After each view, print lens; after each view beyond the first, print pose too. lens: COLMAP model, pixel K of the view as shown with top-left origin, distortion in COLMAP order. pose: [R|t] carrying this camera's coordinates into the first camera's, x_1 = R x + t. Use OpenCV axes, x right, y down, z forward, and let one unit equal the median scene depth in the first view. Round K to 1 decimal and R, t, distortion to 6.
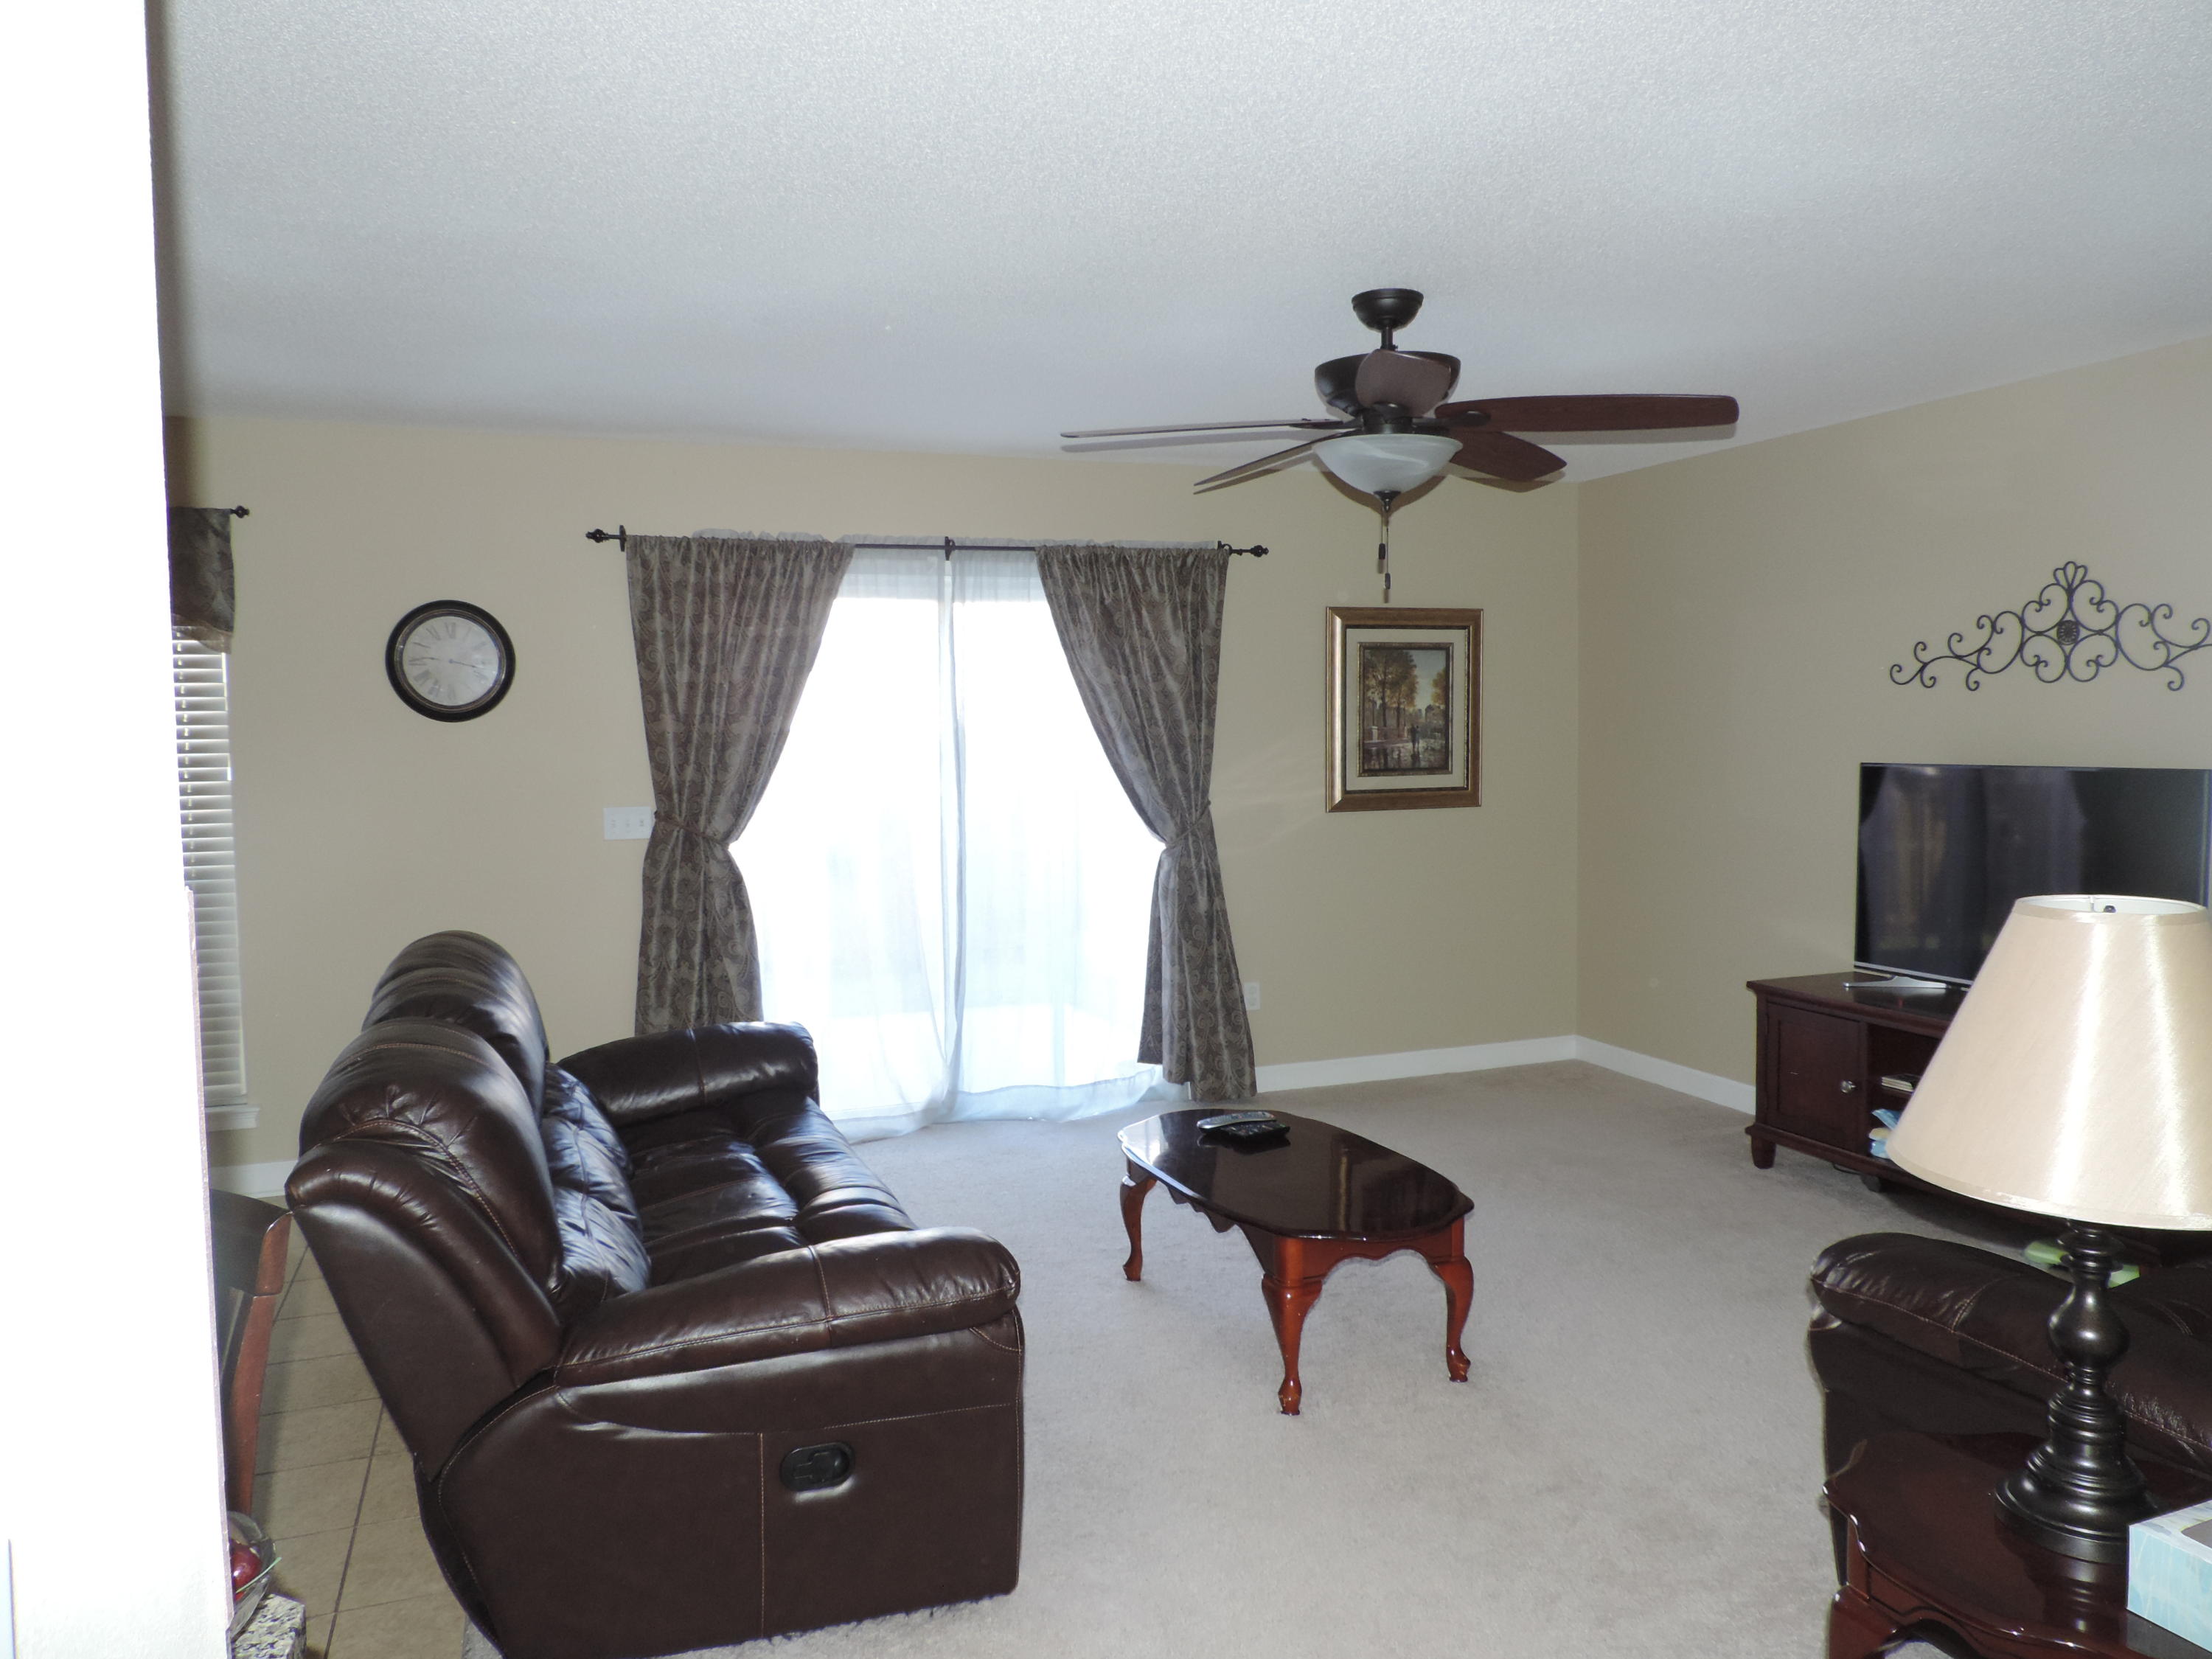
lens RADIAL K [[1595.7, 0, 1106.4], [0, 1595.7, 835.1], [0, 0, 1]] dist [-0.013698, 0.003938]
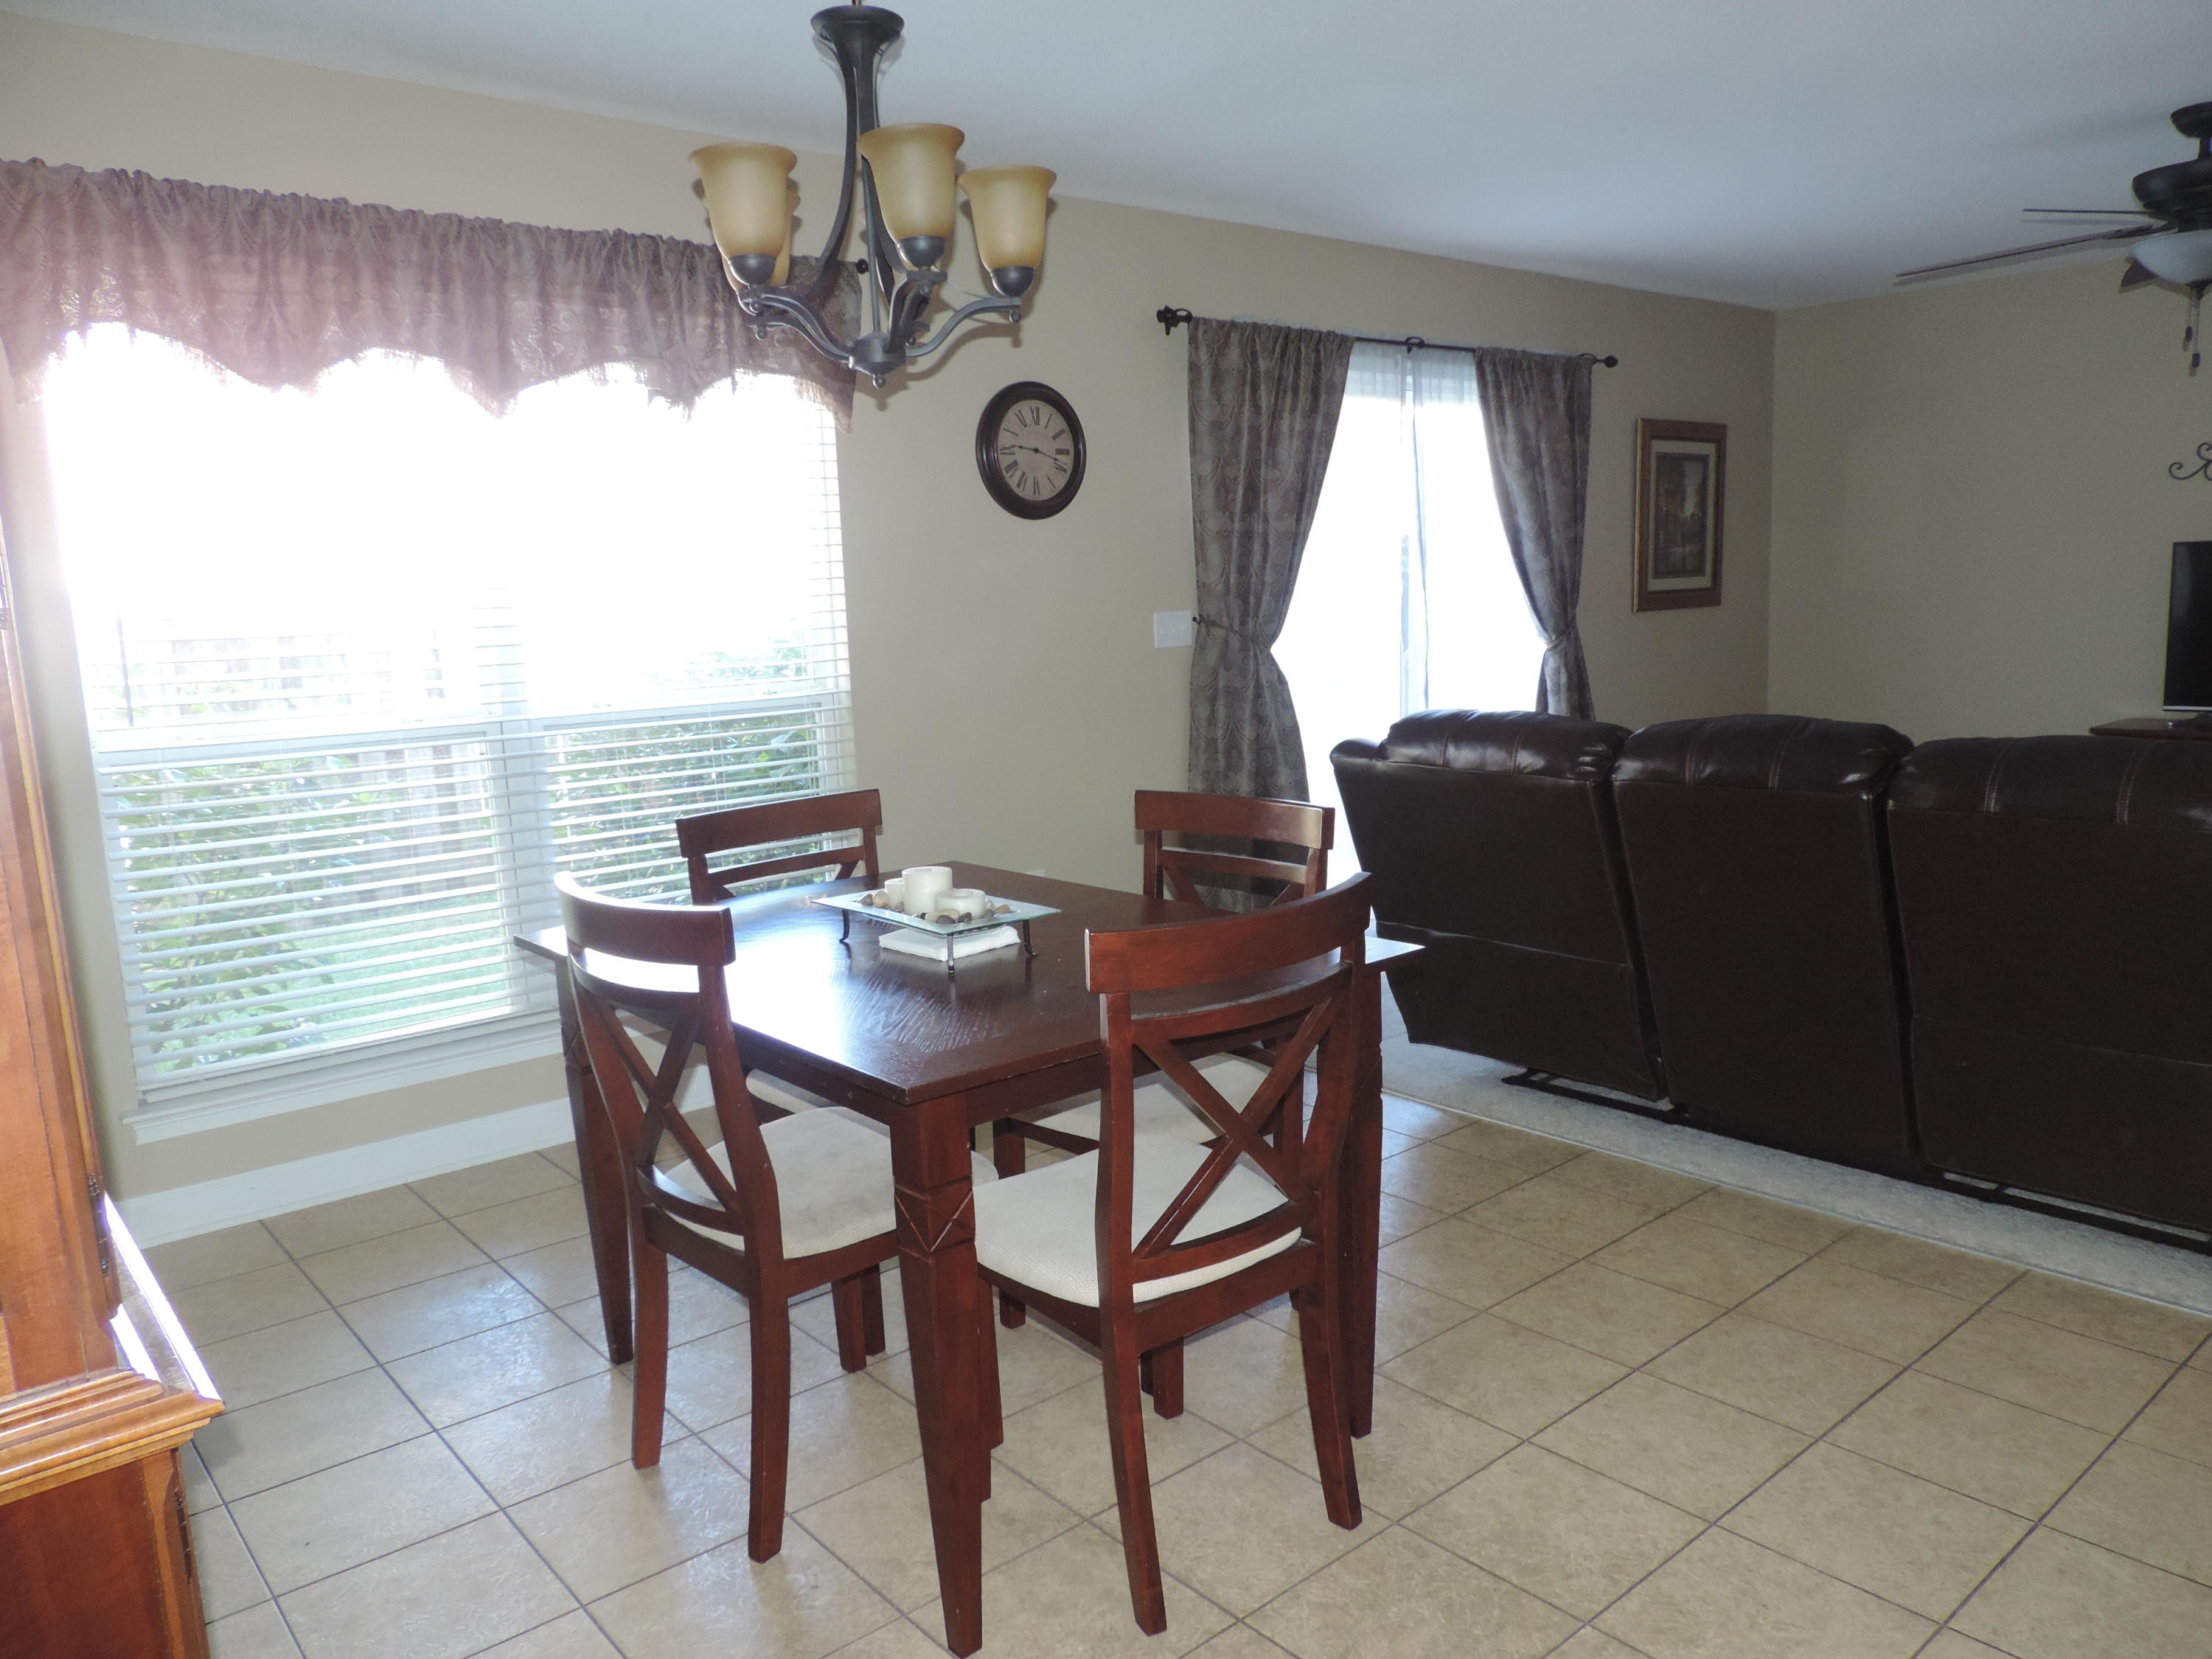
lens RADIAL K [[1595.7, 0, 1123.0], [0, 1595.7, 819.5], [0, 0, 1]] dist [-0.013698, 0.003938]
pose [[0.936207, -0.072545, 0.343881, -0.667616], [0.049800, 0.995975, 0.074529, 0.033035], [-0.347903, -0.052649, 0.936051, 0.121851]]
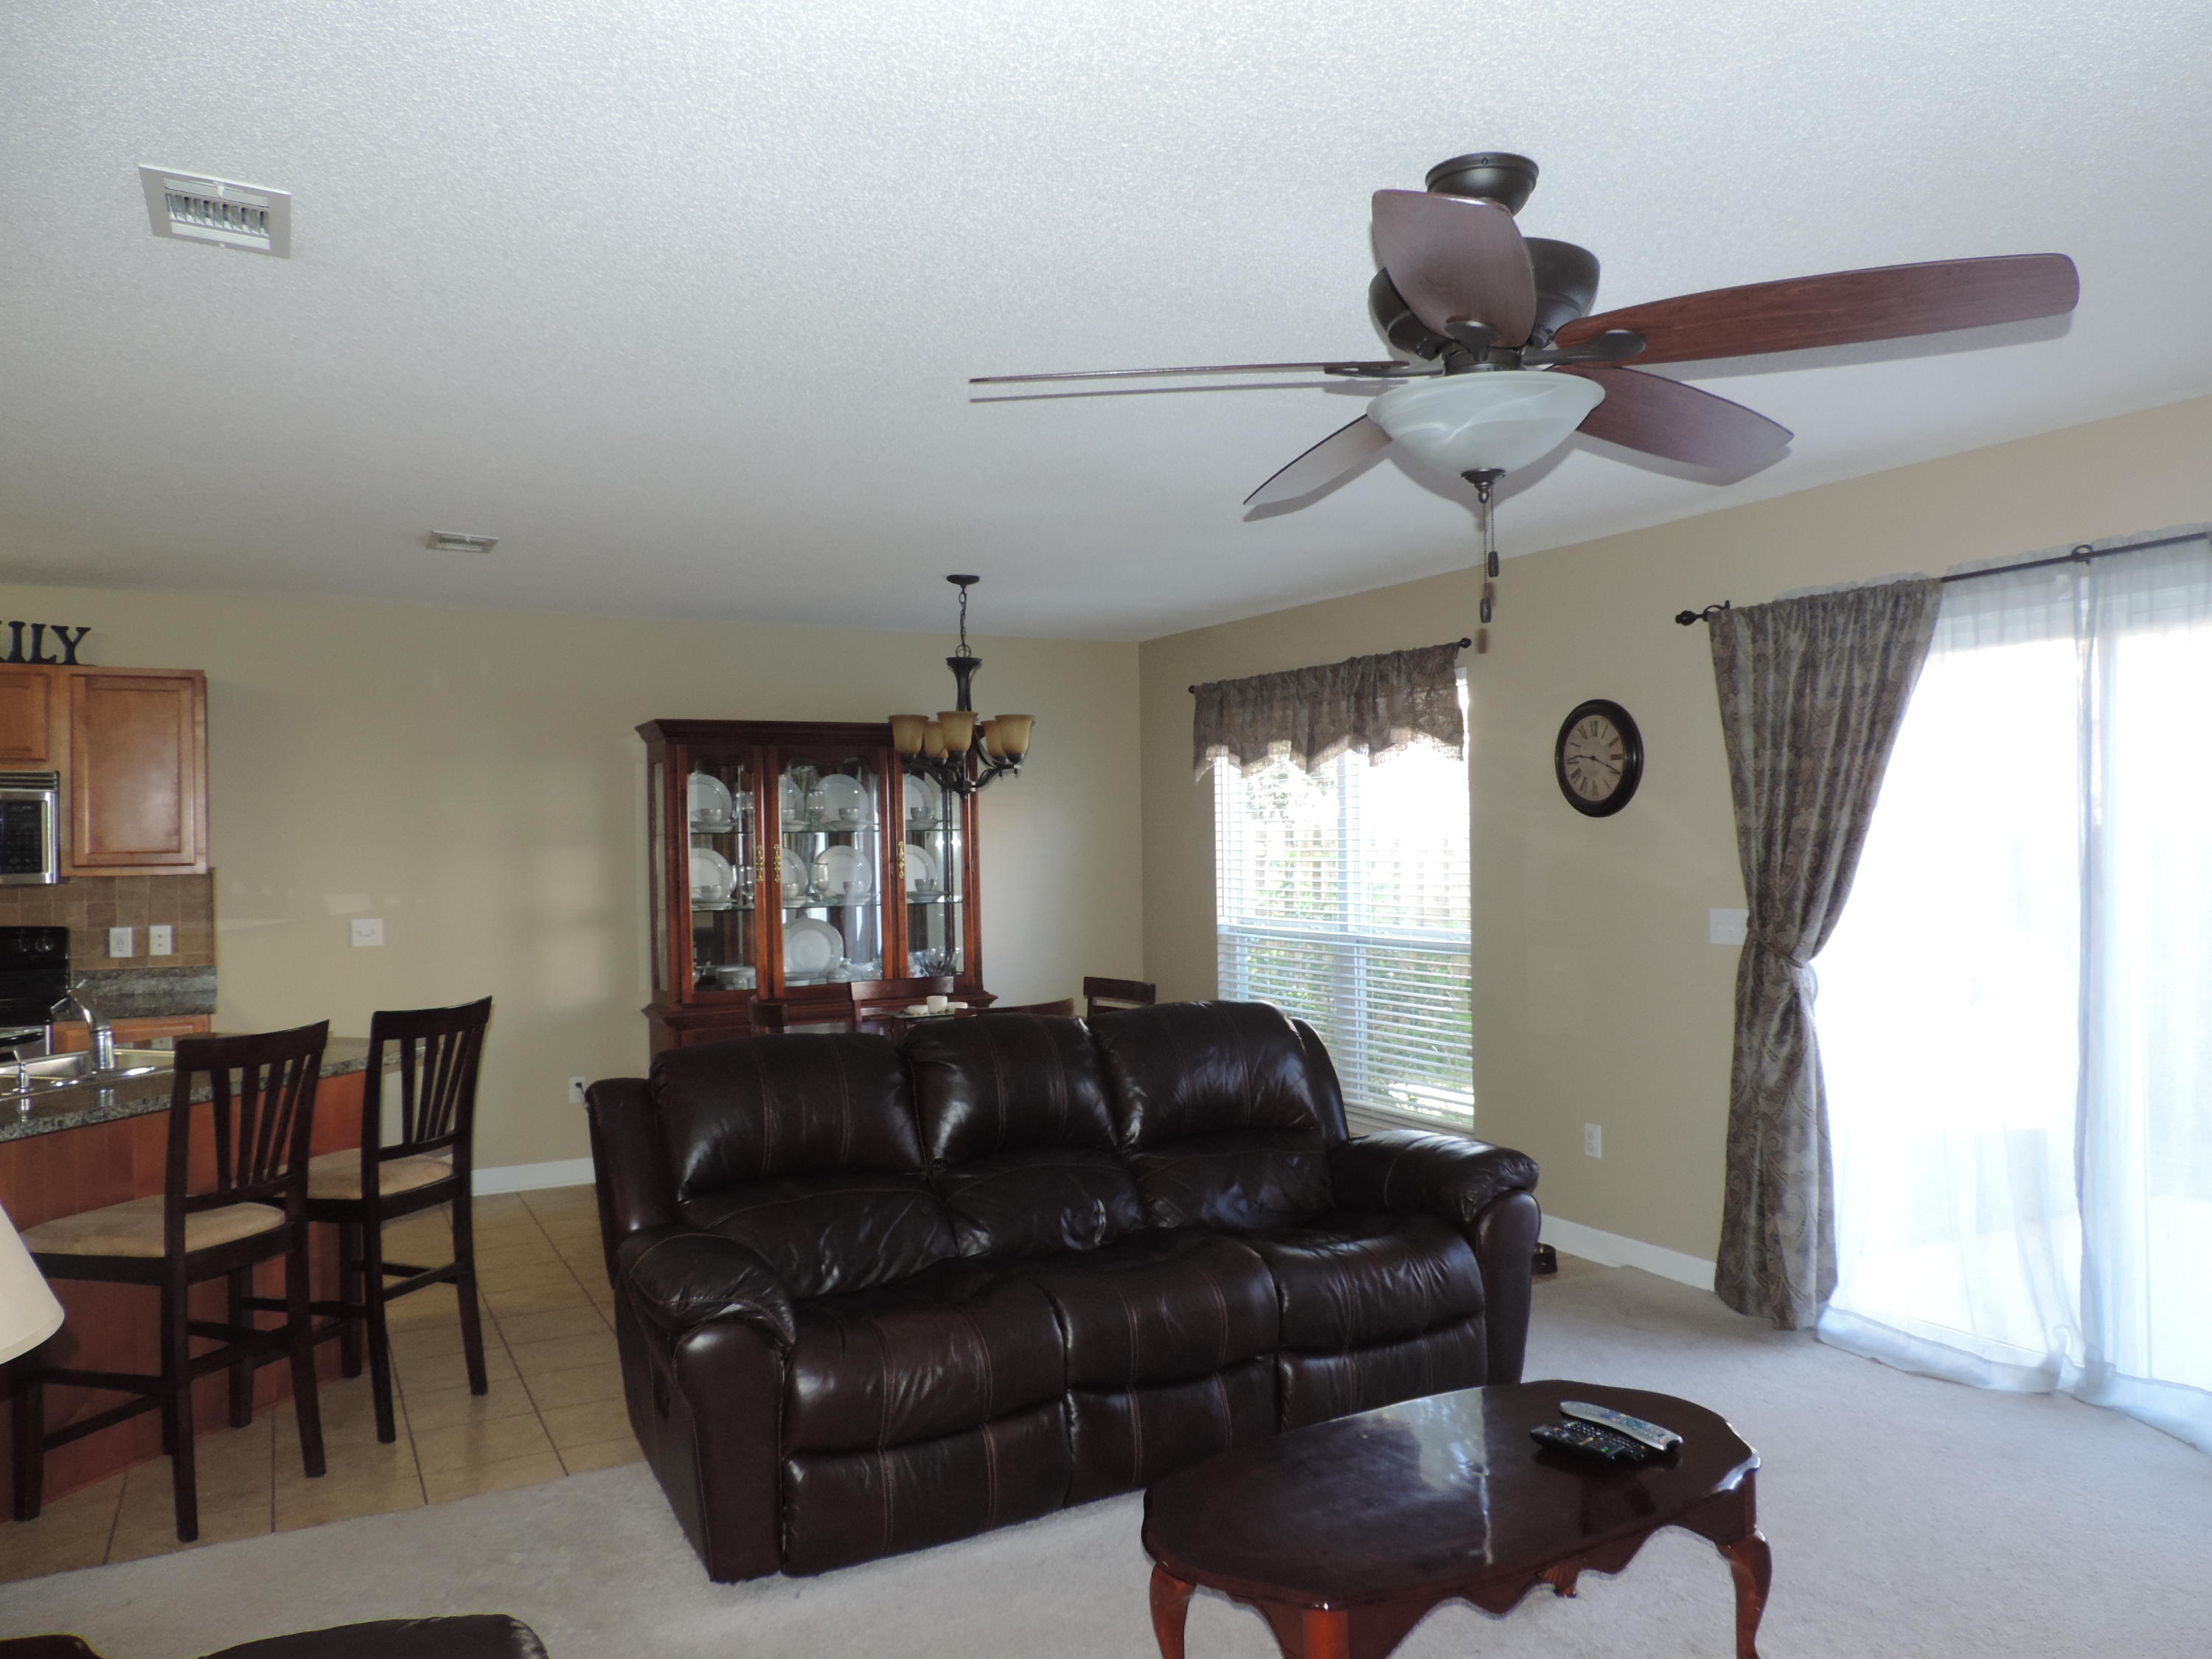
lens RADIAL K [[1595.7, 0, 1115.7], [0, 1595.7, 820.5], [0, 0, 1]] dist [-0.013698, 0.003938]
pose [[0.157104, -0.002202, -0.987580, 0.540563], [-0.052382, 0.998571, -0.010559, -0.040458], [0.986192, 0.053390, 0.156764, 0.516388]]
